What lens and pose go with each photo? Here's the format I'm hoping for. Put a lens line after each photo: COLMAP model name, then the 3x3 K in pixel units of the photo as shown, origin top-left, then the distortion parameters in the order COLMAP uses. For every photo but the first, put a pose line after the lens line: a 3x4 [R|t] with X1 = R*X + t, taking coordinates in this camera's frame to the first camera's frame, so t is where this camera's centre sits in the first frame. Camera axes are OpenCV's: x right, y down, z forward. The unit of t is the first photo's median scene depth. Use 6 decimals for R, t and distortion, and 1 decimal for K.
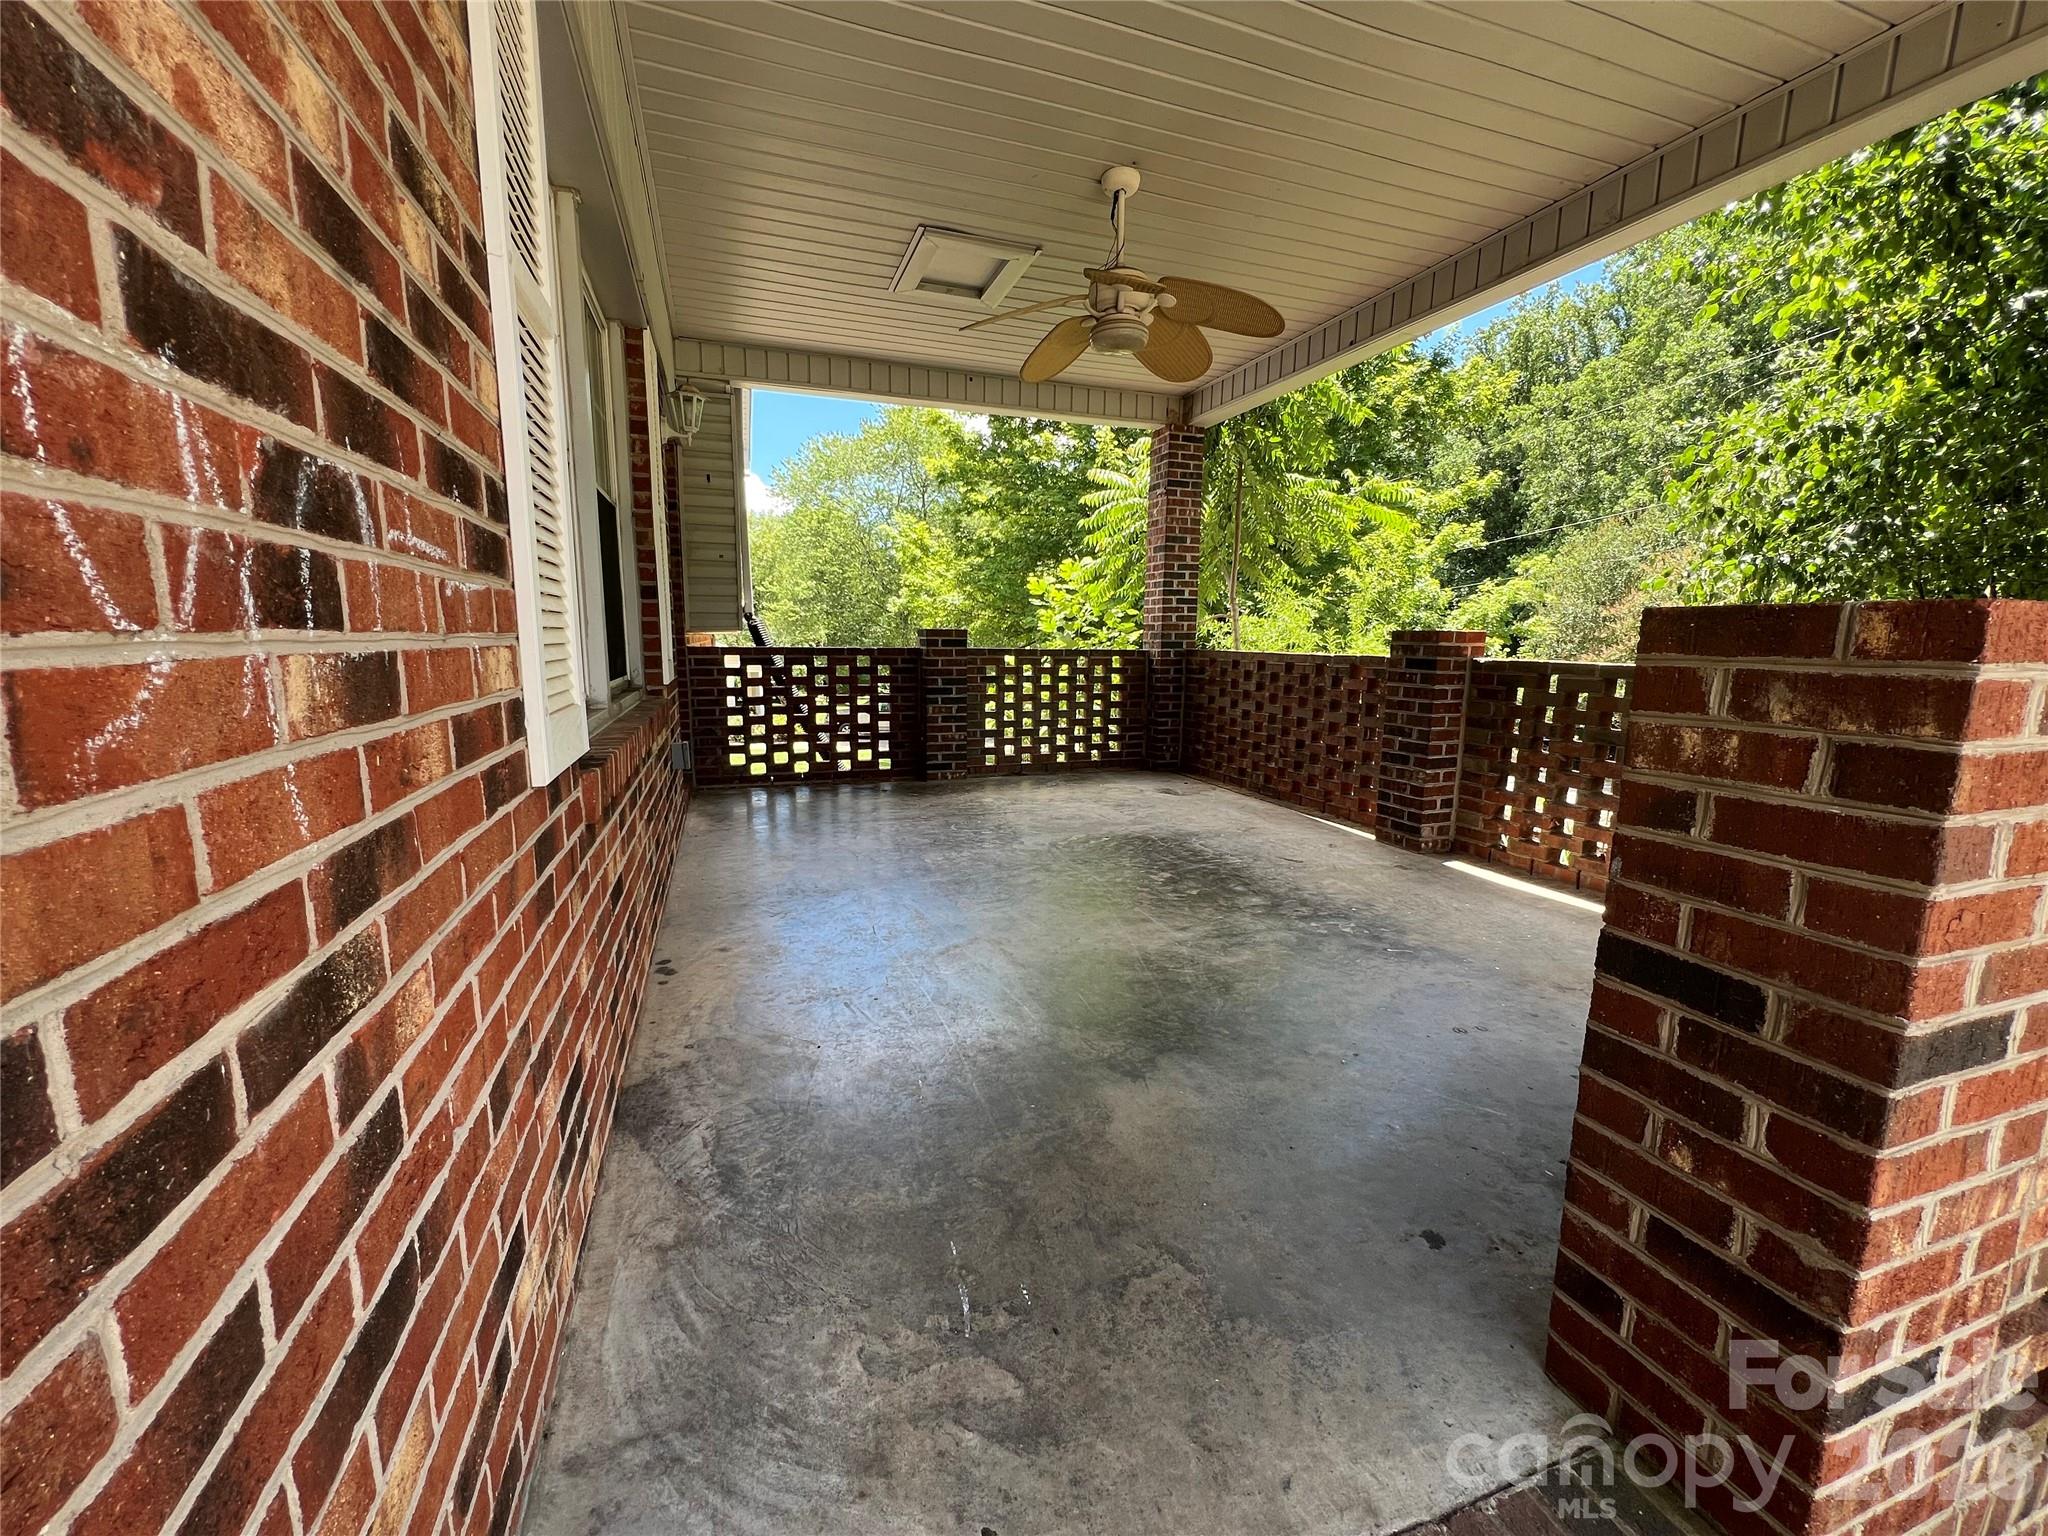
lens RADIAL K [[819.4, 0, 1022.0], [0, 819.4, 767.7], [0, 0, 1]] dist [-0.003858, 0.000155]
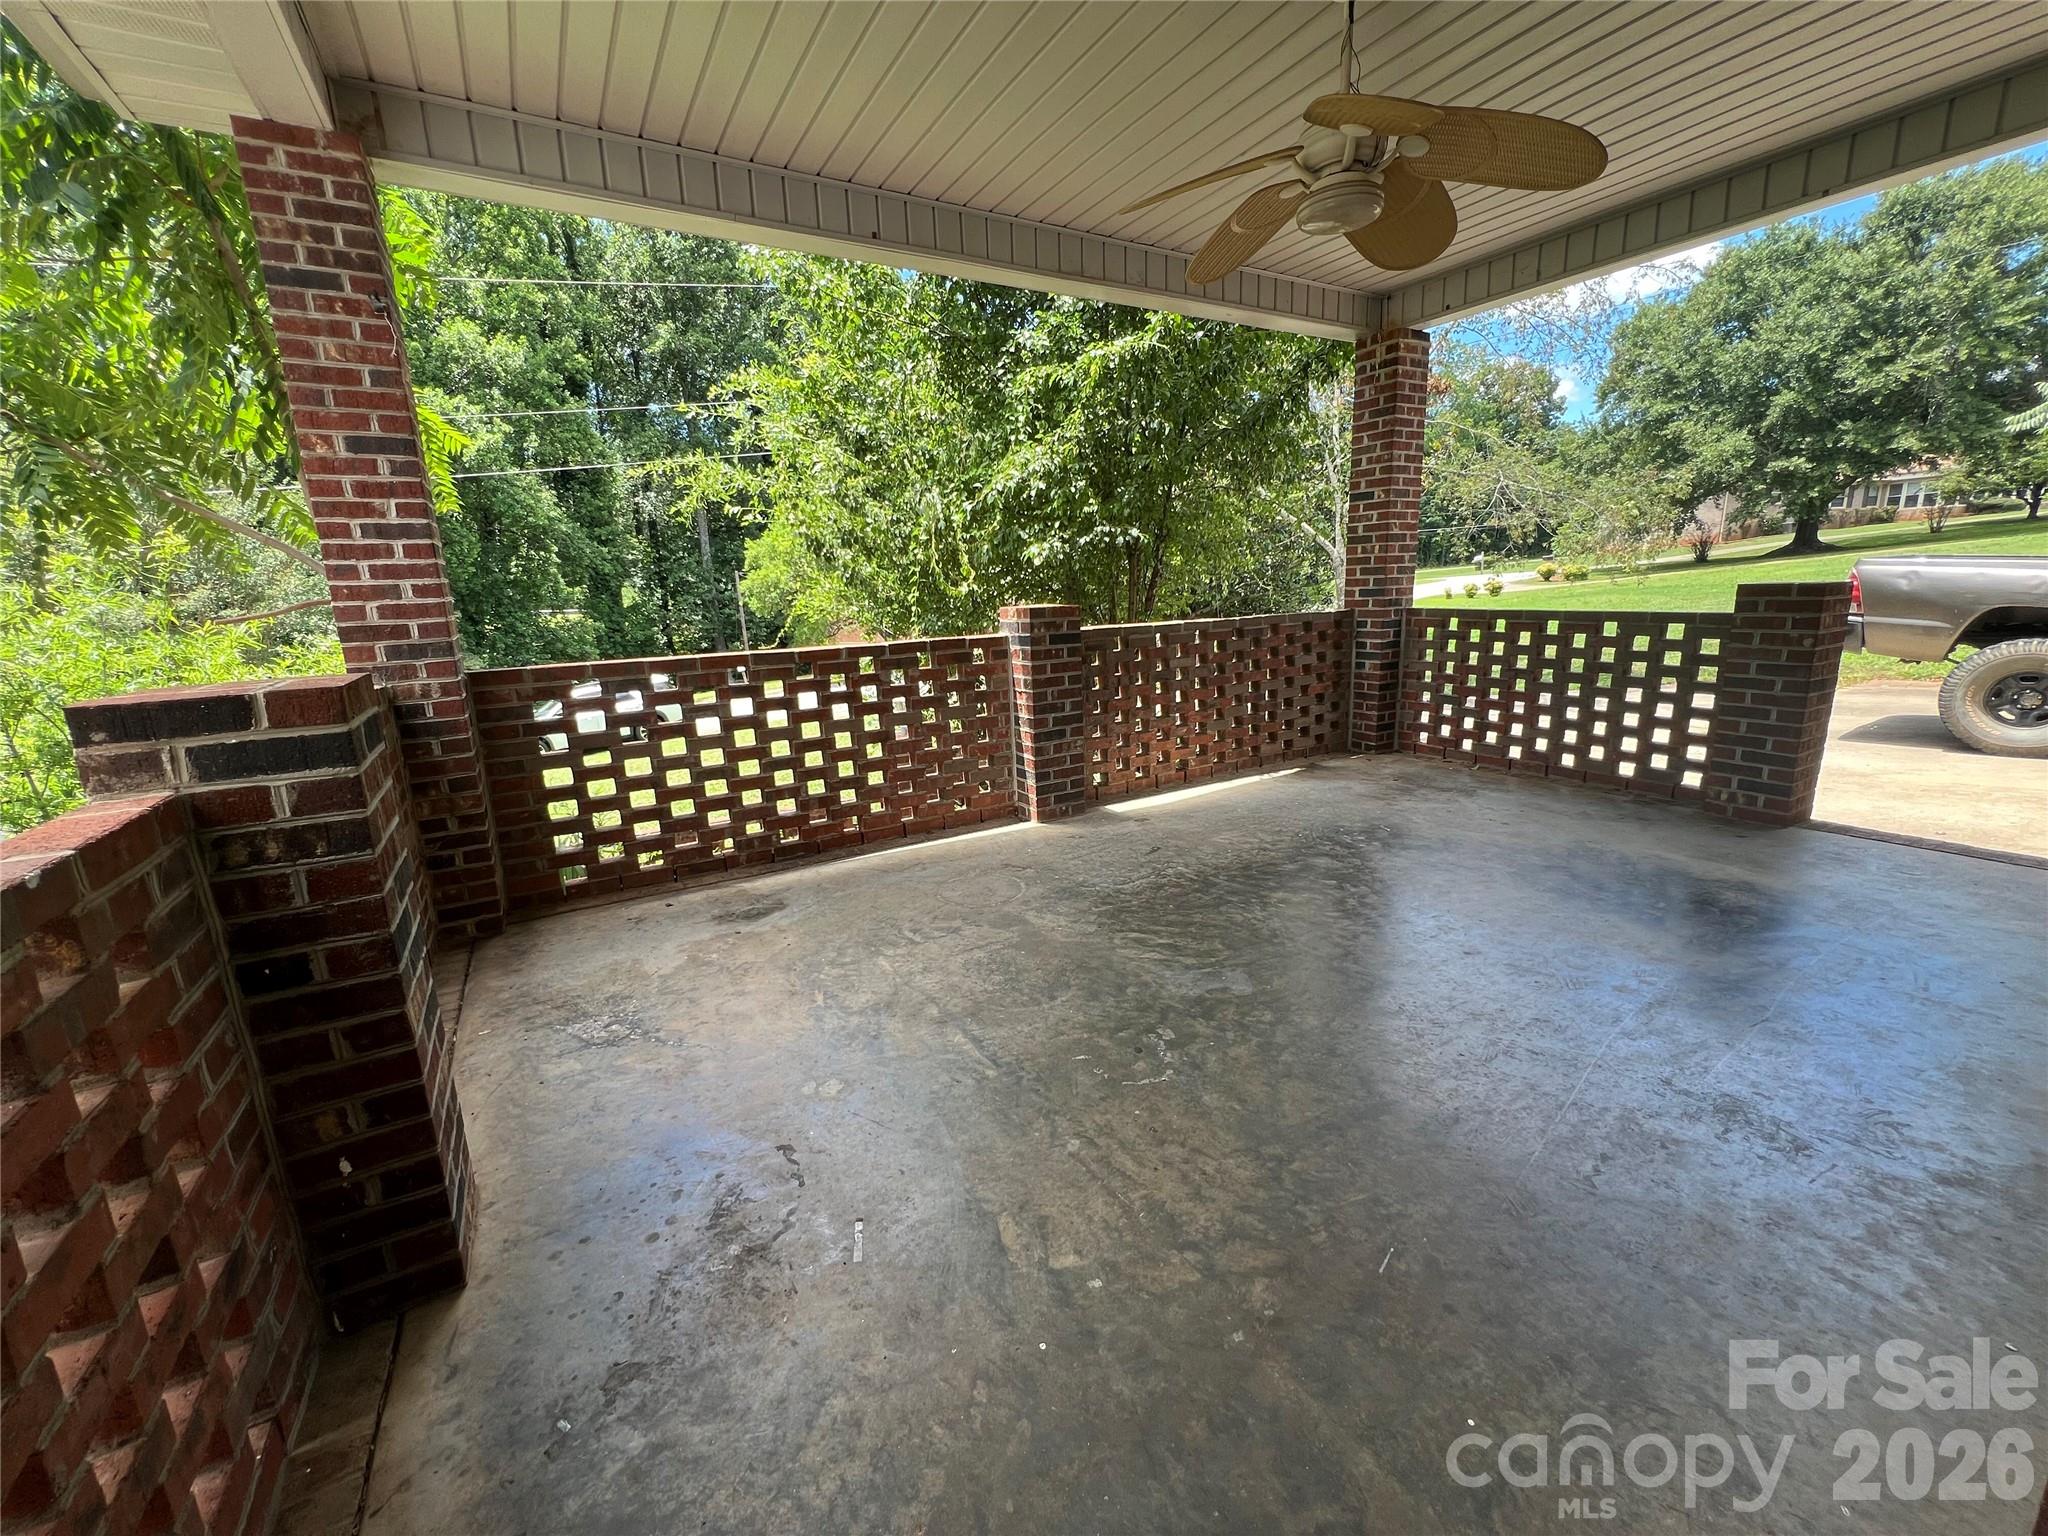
lens RADIAL K [[834.1, 0, 1028.3], [0, 834.1, 769.2], [0, 0, 1]] dist [-0.000226, -0.000002]
pose [[-0.187895, -0.208137, 0.959883, -0.565388], [0.196947, 0.949456, 0.244428, -0.248769], [-0.962241, 0.234973, -0.137407, 1.342863]]
